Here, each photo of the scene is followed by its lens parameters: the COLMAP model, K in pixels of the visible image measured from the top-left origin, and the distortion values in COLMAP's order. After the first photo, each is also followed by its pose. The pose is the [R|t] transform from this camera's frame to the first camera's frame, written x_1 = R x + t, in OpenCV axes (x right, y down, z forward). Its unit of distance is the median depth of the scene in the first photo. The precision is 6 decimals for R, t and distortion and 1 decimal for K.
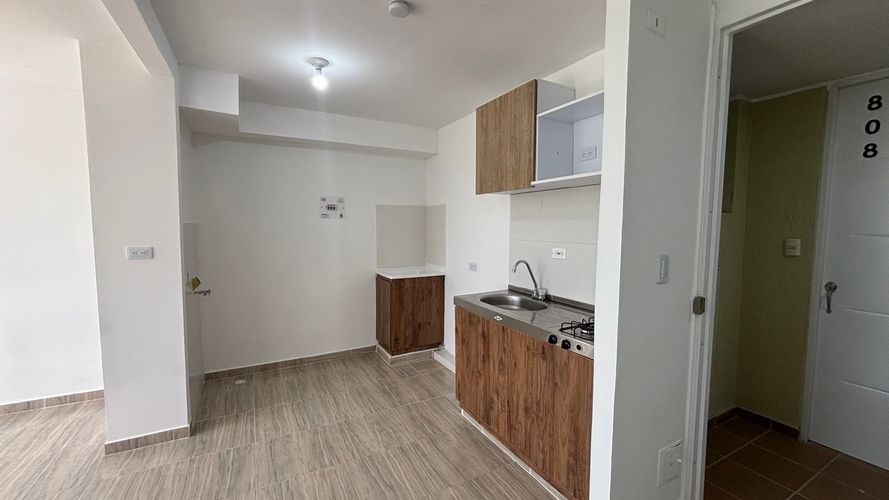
lens RADIAL K [[359.5, 0, 443.8], [0, 359.5, 248.5], [0, 0, 1]] dist [0.001906, -0.000966]
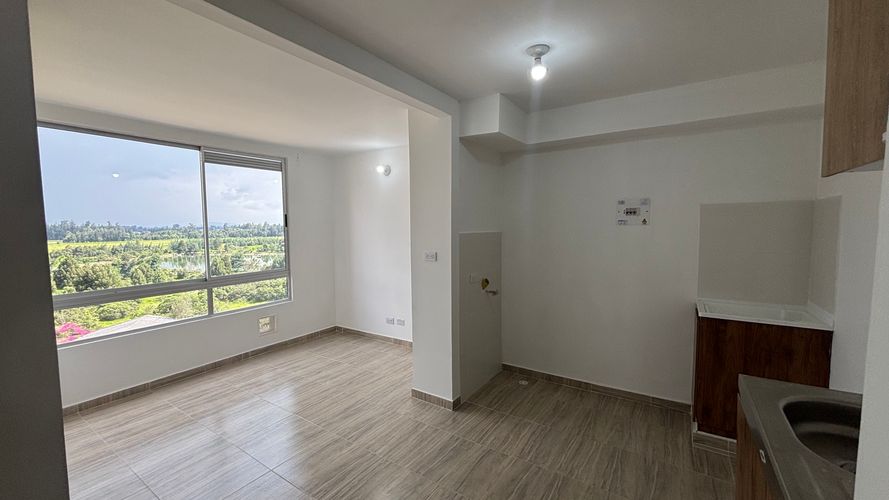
lens RADIAL K [[362.4, 0, 443.0], [0, 362.4, 247.7], [0, 0, 1]] dist [0.000090, 0.000279]
pose [[0.468332, 0.049510, -0.882164, 0.306355], [-0.052511, 0.998224, 0.028146, -0.050692], [0.881991, 0.033142, 0.470100, 0.363585]]
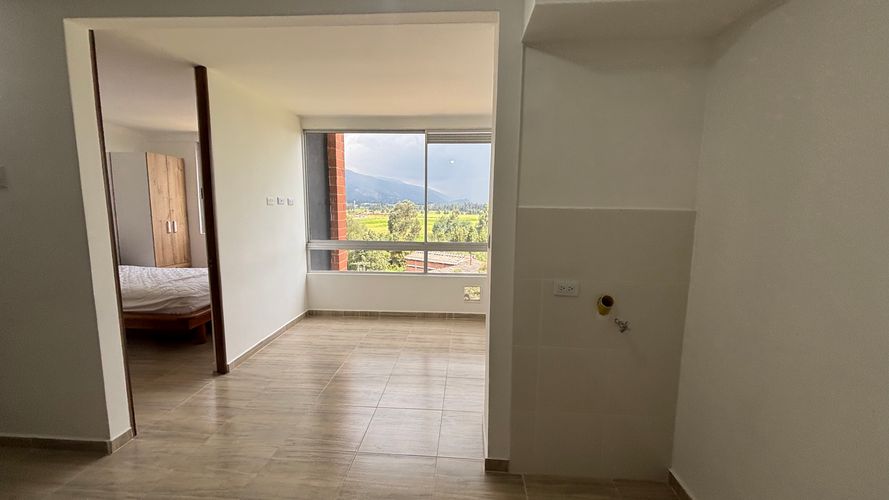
lens RADIAL K [[359.5, 0, 443.8], [0, 359.5, 248.5], [0, 0, 1]] dist [0.001906, -0.000966]
pose [[-0.531258, 0.097506, -0.841580, -0.017589], [-0.072626, 0.984457, 0.159906, -0.091179], [0.844091, 0.146072, -0.515920, 1.204276]]
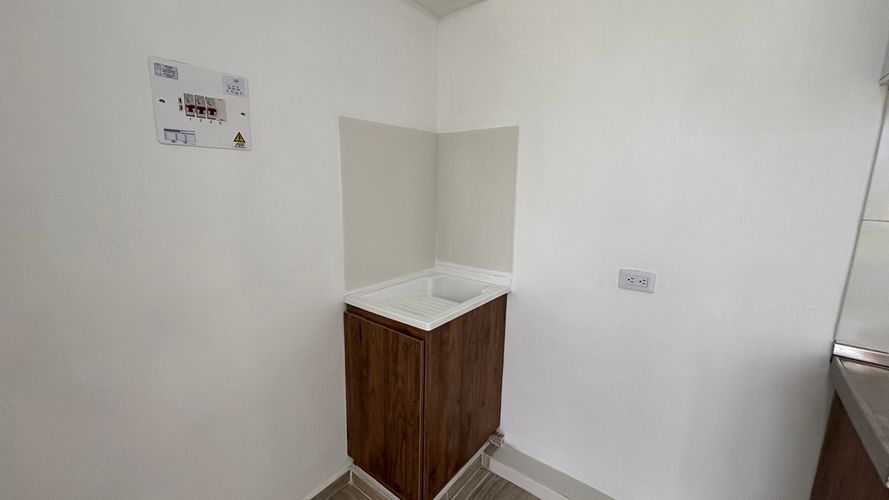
lens RADIAL K [[359.5, 0, 443.8], [0, 359.5, 248.5], [0, 0, 1]] dist [0.001906, -0.000966]
pose [[0.914594, -0.062219, 0.399558, -0.377434], [0.014383, 0.992472, 0.121626, -0.053530], [-0.404118, -0.105492, 0.908603, 0.959032]]
